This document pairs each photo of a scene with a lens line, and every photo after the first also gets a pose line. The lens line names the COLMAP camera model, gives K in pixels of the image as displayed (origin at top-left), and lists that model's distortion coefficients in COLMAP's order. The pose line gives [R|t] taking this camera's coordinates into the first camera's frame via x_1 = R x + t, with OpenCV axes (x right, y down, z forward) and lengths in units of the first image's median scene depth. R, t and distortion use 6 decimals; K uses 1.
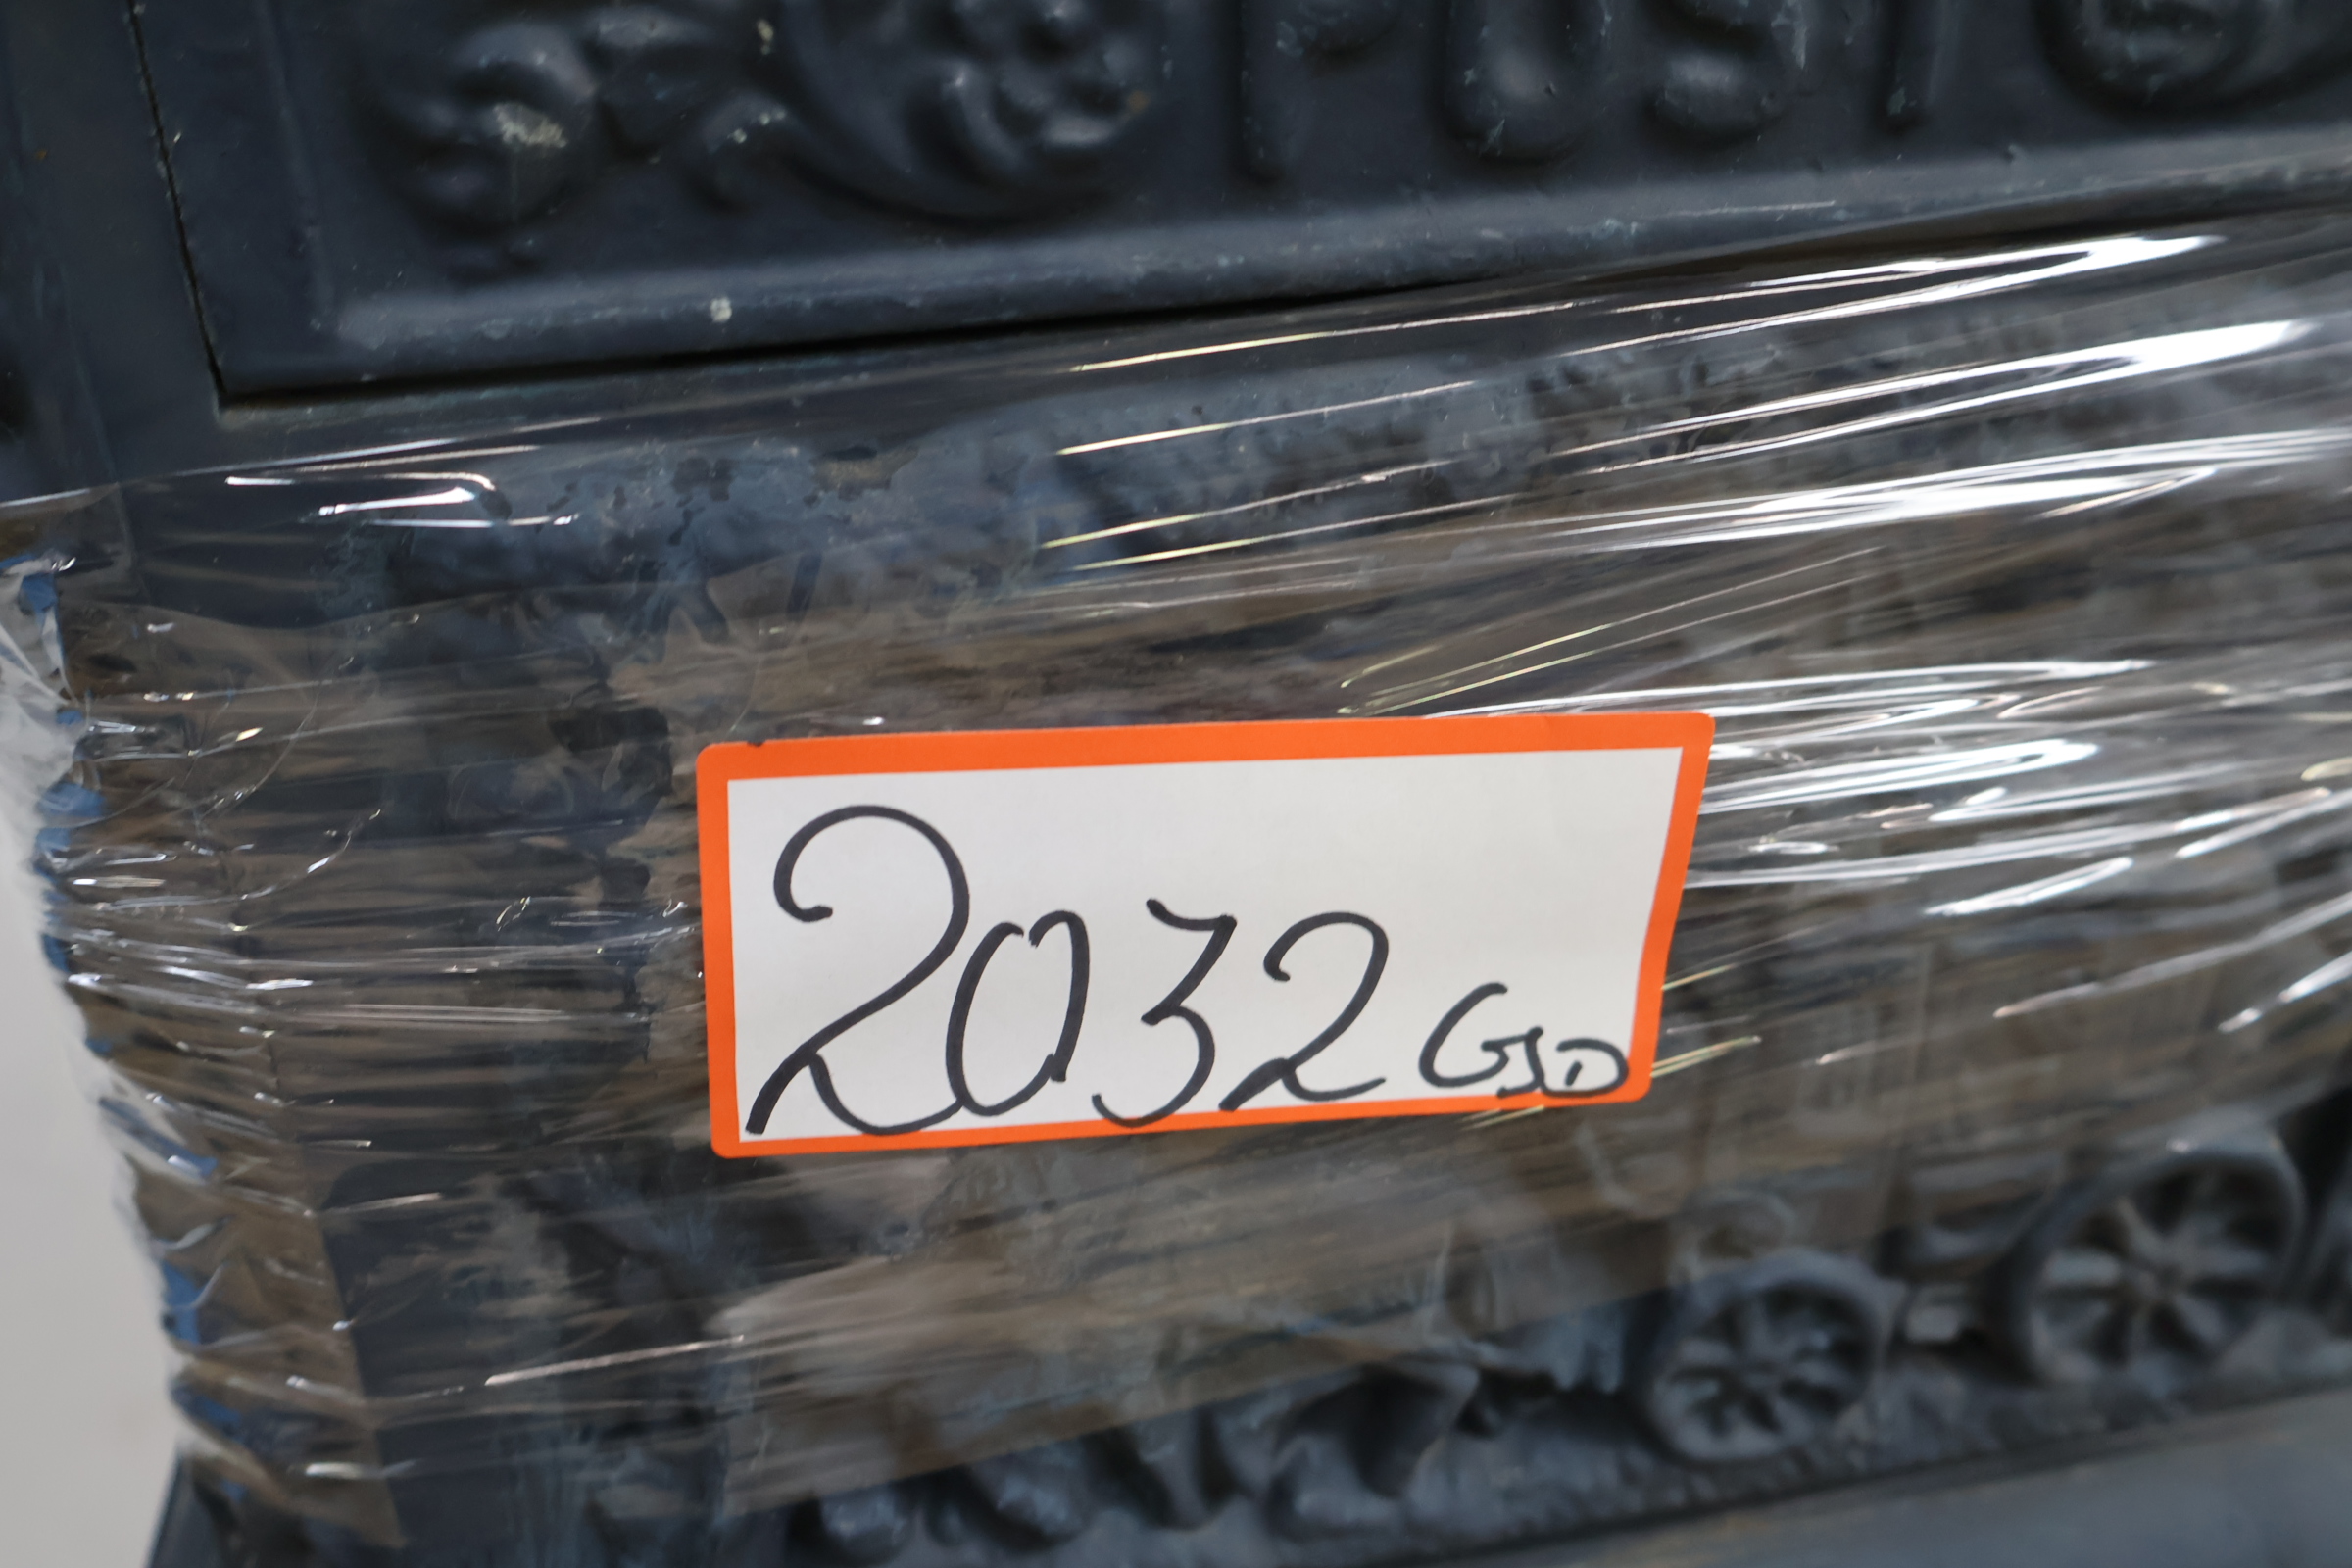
lens RADIAL K [[2263.3, 0, 1174.1], [0, 2263.3, 792.5], [0, 0, 1]] dist [-0.002141, -0.005076]
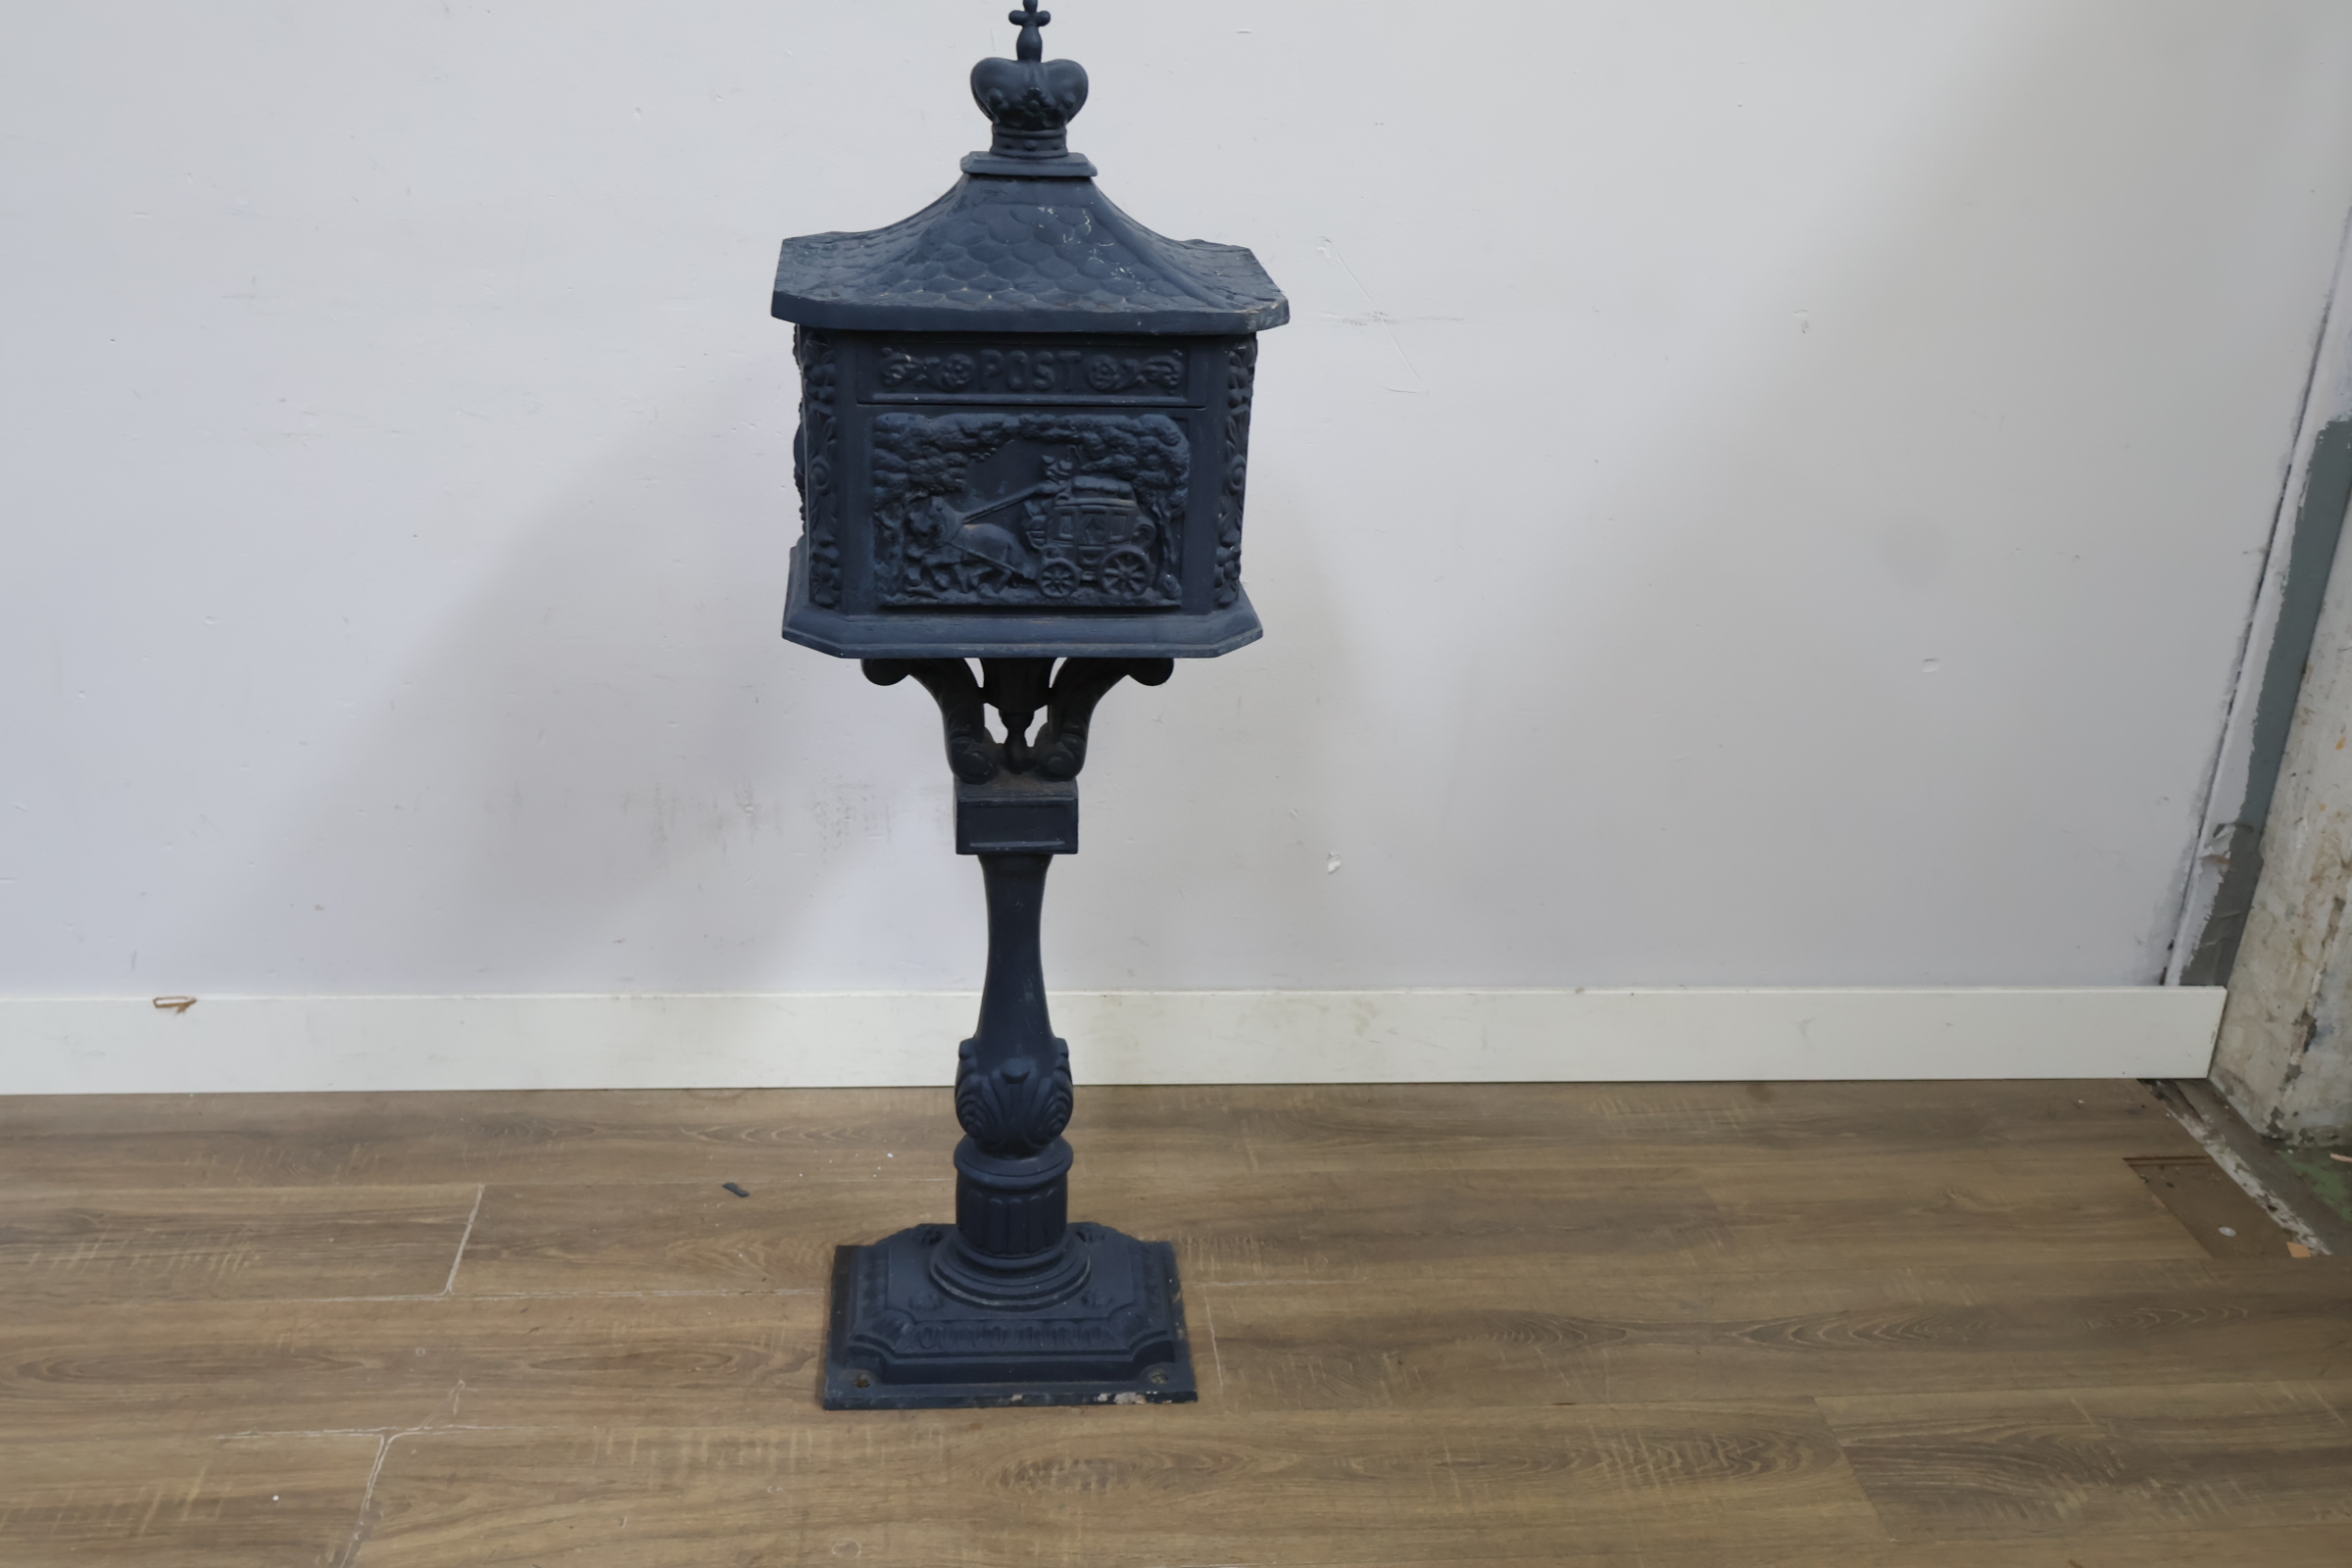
lens RADIAL K [[2282.4, 0, 1164.1], [0, 2282.4, 779.8], [0, 0, 1]] dist [-0.009118, 0.014243]
pose [[0.992480, 0.107528, -0.058484, 1.309745], [-0.111041, 0.991969, -0.060566, 1.542689], [0.051502, 0.066605, 0.996449, -7.031295]]
